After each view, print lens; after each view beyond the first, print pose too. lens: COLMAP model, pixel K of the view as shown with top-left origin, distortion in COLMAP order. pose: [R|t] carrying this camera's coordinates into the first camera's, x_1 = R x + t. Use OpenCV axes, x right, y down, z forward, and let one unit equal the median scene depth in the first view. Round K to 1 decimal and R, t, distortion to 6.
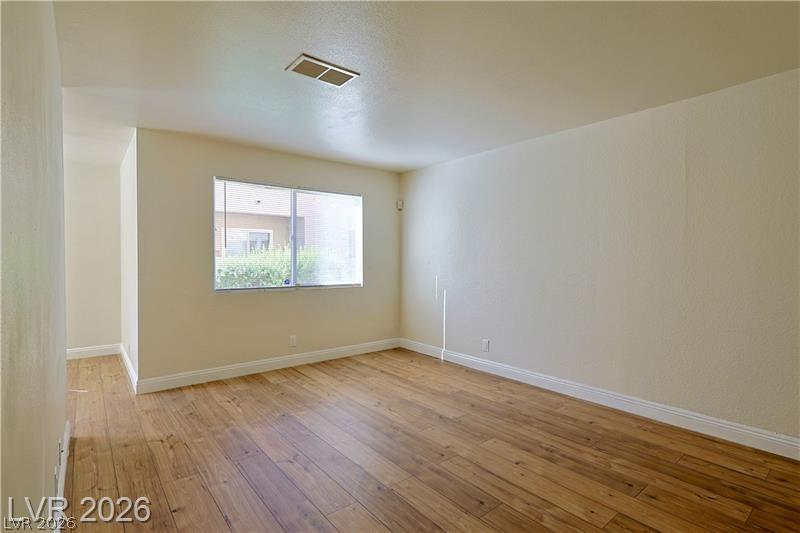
lens RADIAL K [[391.5, 0, 397.4], [0, 391.5, 266.2], [0, 0, 1]] dist [-0.000598, 0.002163]
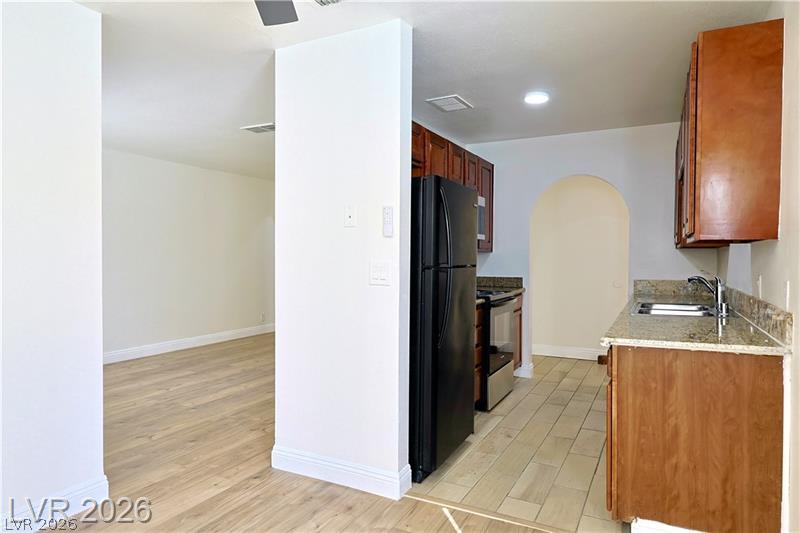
lens RADIAL K [[507.2, 0, 400.0], [0, 507.2, 266.5], [0, 0, 1]] dist [-0.000142, 0.000970]
pose [[-0.403851, -0.024399, 0.914499, -1.250652], [0.012848, 0.999394, 0.032337, -0.014629], [-0.914734, 0.024809, -0.403293, 0.764413]]
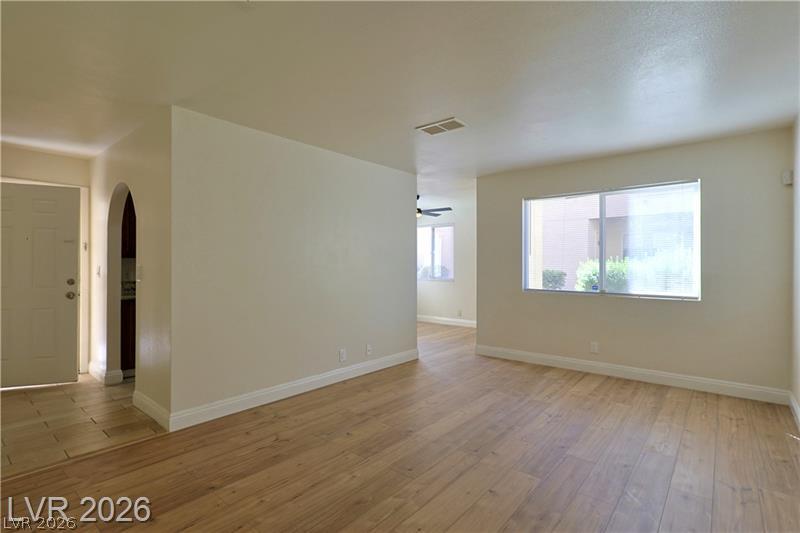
lens RADIAL K [[391.5, 0, 397.4], [0, 391.5, 266.2], [0, 0, 1]] dist [-0.000598, 0.002163]
pose [[0.190460, -0.001442, -0.981694, 0.642609], [-0.023522, 0.999705, -0.006032, 0.004644], [0.981413, 0.024240, 0.190370, 0.347754]]
